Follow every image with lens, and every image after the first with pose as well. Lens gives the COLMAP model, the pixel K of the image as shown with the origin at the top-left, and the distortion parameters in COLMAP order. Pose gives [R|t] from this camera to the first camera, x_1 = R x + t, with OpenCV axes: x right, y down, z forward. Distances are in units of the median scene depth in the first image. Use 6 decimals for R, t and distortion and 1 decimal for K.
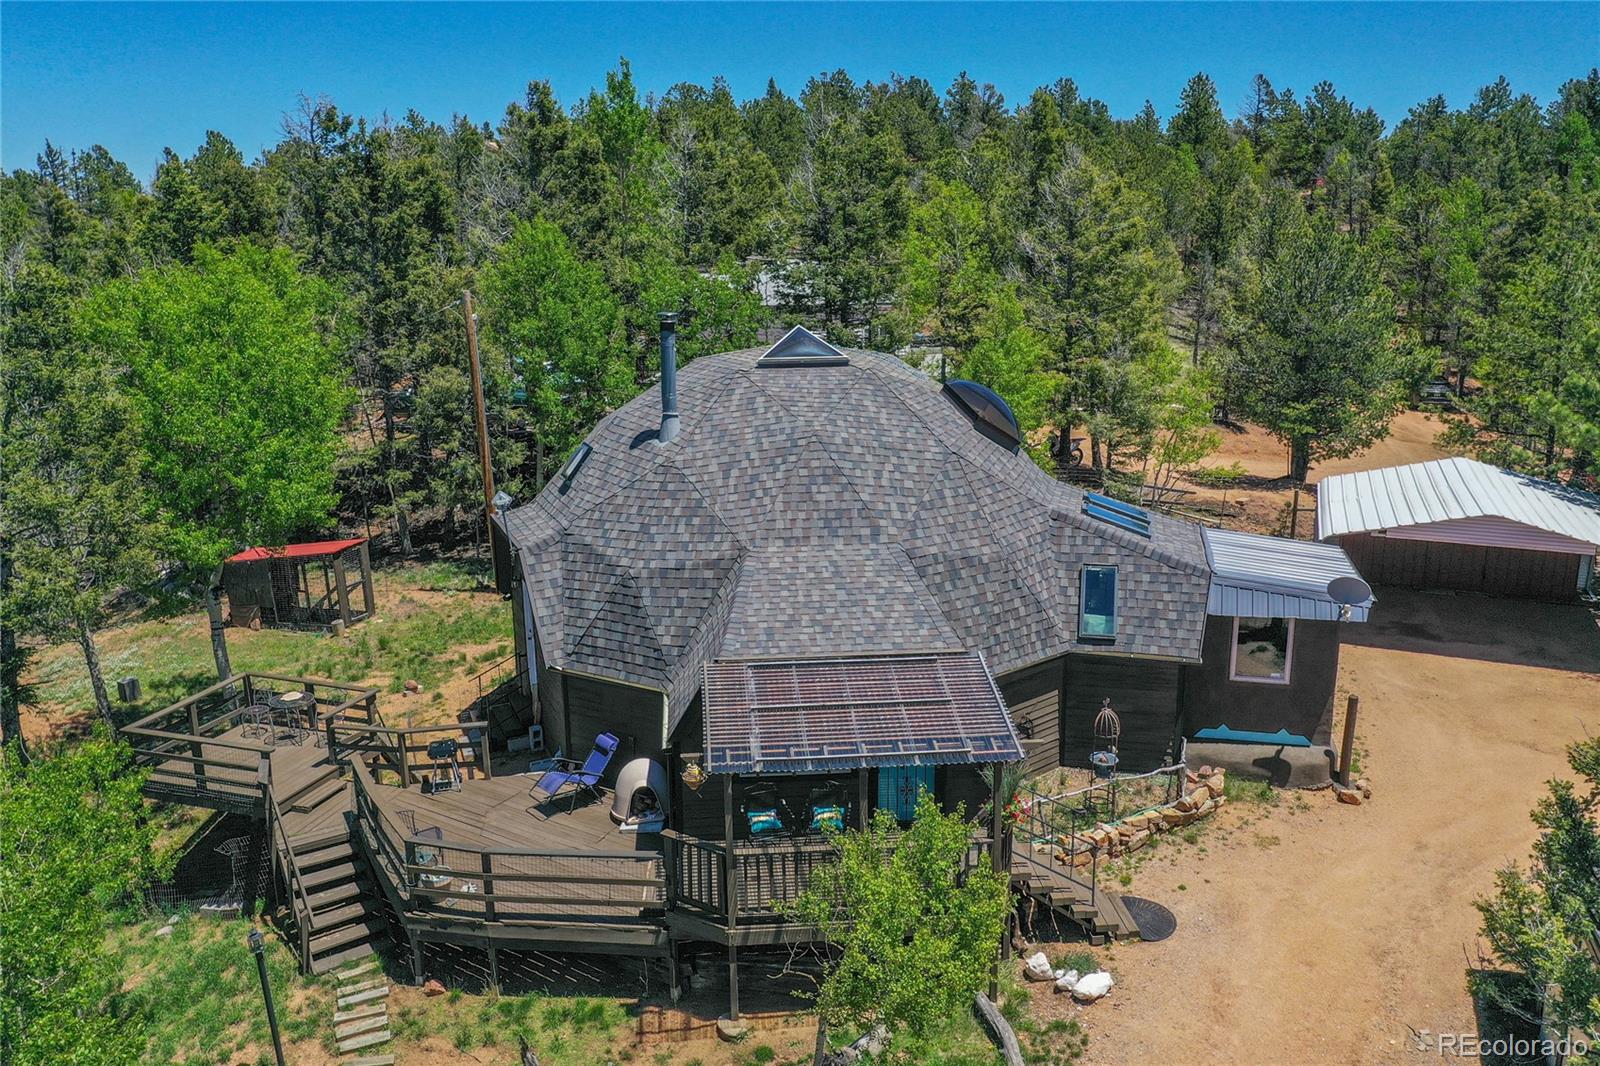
lens RADIAL K [[1263.2, 0, 800.0], [0, 1263.2, 533.0], [0, 0, 1]] dist [0.004263, 0.000267]
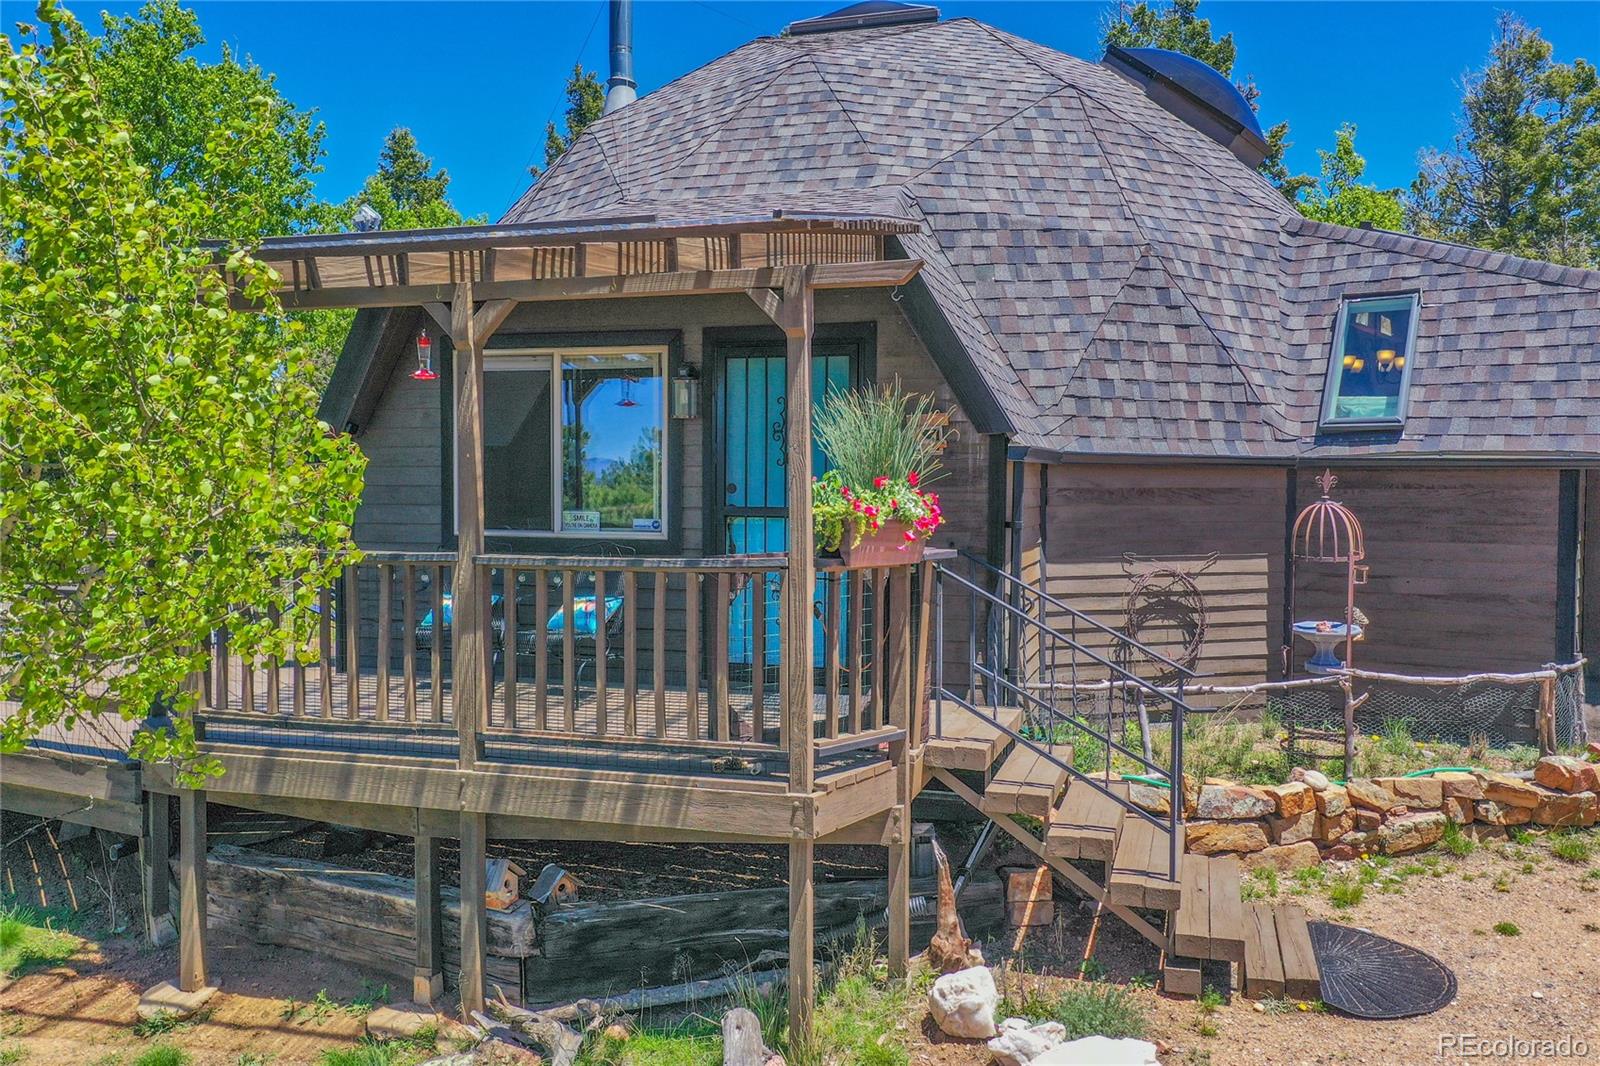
lens RADIAL K [[1284.8, 0, 800.0], [0, 1284.8, 533.0], [0, 0, 1]] dist [0.024043, -0.000388]
pose [[0.930174, 0.031397, -0.365775, 0.229211], [-0.104123, 0.977986, -0.180839, 0.239424], [0.352045, 0.206297, 0.912966, 0.527484]]
